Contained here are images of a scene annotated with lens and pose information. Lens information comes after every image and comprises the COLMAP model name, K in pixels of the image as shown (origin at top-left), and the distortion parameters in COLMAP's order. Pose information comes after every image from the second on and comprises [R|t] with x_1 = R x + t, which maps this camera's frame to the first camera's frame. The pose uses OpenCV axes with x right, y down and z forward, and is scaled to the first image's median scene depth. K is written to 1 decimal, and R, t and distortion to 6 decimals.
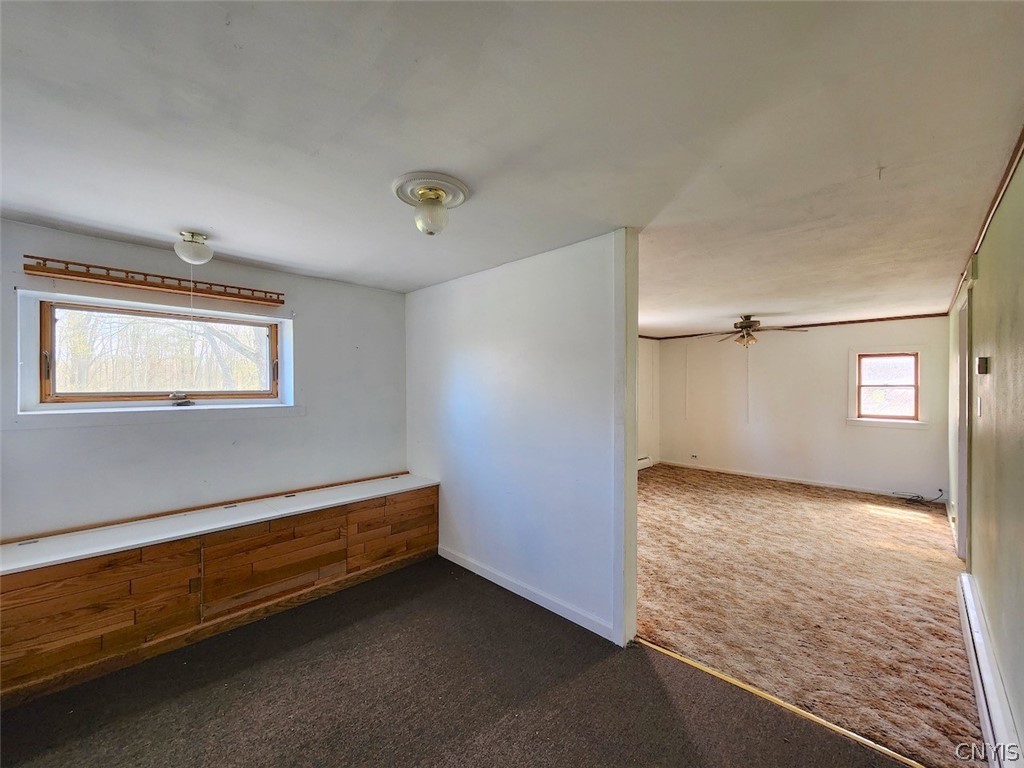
lens RADIAL K [[418.1, 0, 514.3], [0, 418.1, 385.6], [0, 0, 1]] dist [-0.002876, -0.000660]
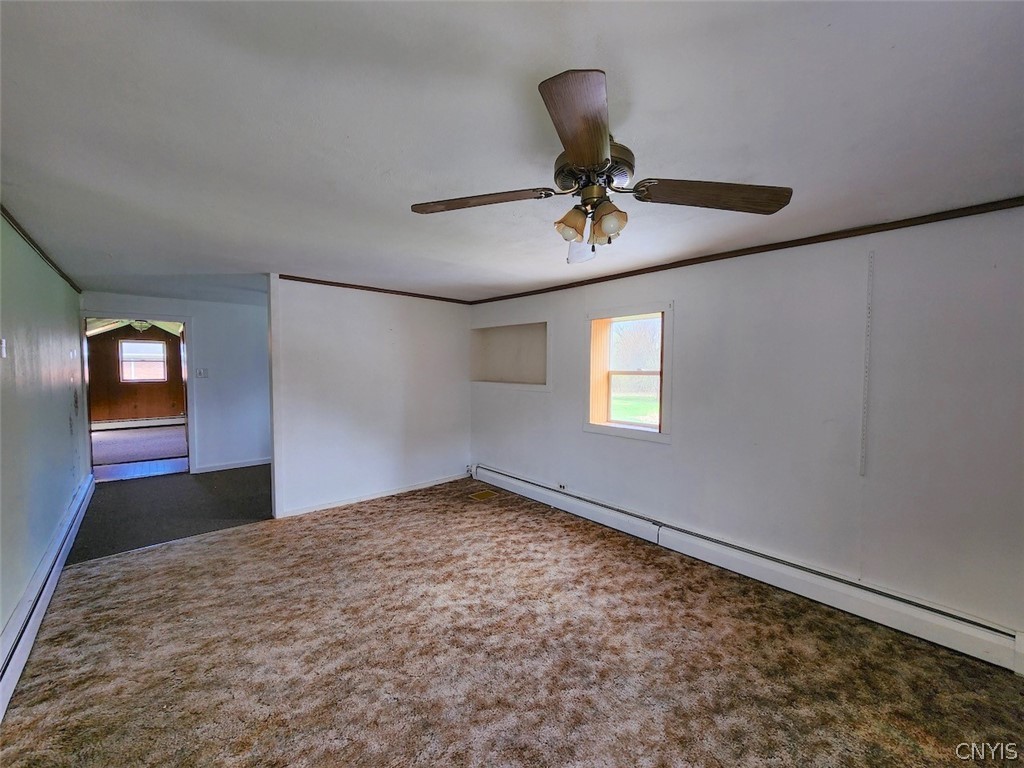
lens RADIAL K [[418.1, 0, 516.3], [0, 418.1, 384.5], [0, 0, 1]] dist [-0.002876, -0.000660]
pose [[-0.076926, 0.046362, -0.995958, 1.117928], [-0.007845, 0.998859, 0.047103, -0.008366], [0.997006, 0.011437, -0.076475, 1.260932]]
